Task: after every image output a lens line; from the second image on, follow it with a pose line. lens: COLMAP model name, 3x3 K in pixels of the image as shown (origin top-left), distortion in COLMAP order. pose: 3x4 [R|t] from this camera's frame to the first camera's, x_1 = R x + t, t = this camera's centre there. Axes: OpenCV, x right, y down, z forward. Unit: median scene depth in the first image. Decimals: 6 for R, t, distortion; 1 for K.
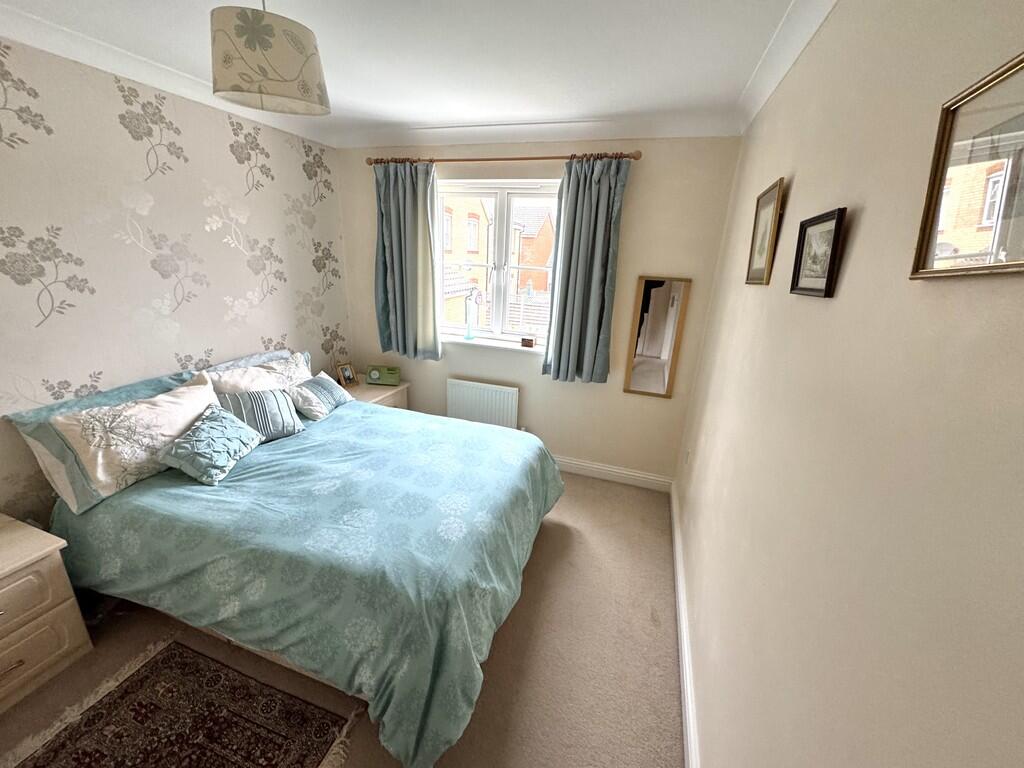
lens RADIAL K [[407.4, 0, 510.1], [0, 407.4, 381.0], [0, 0, 1]] dist [-0.003608, -0.000027]
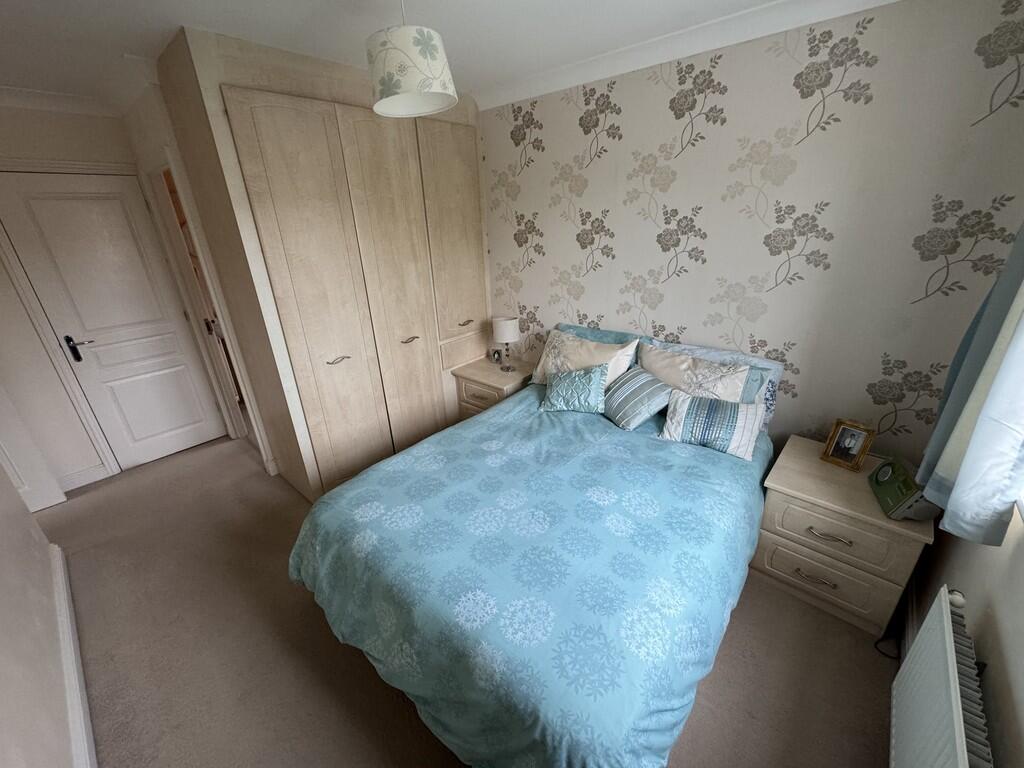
lens RADIAL K [[407.4, 0, 510.1], [0, 407.4, 381.0], [0, 0, 1]] dist [-0.003608, -0.000027]
pose [[-0.381616, 0.314074, -0.869326, 0.358227], [-0.268059, 0.862479, 0.429272, -0.312649], [0.884598, 0.396847, -0.244946, 1.046950]]
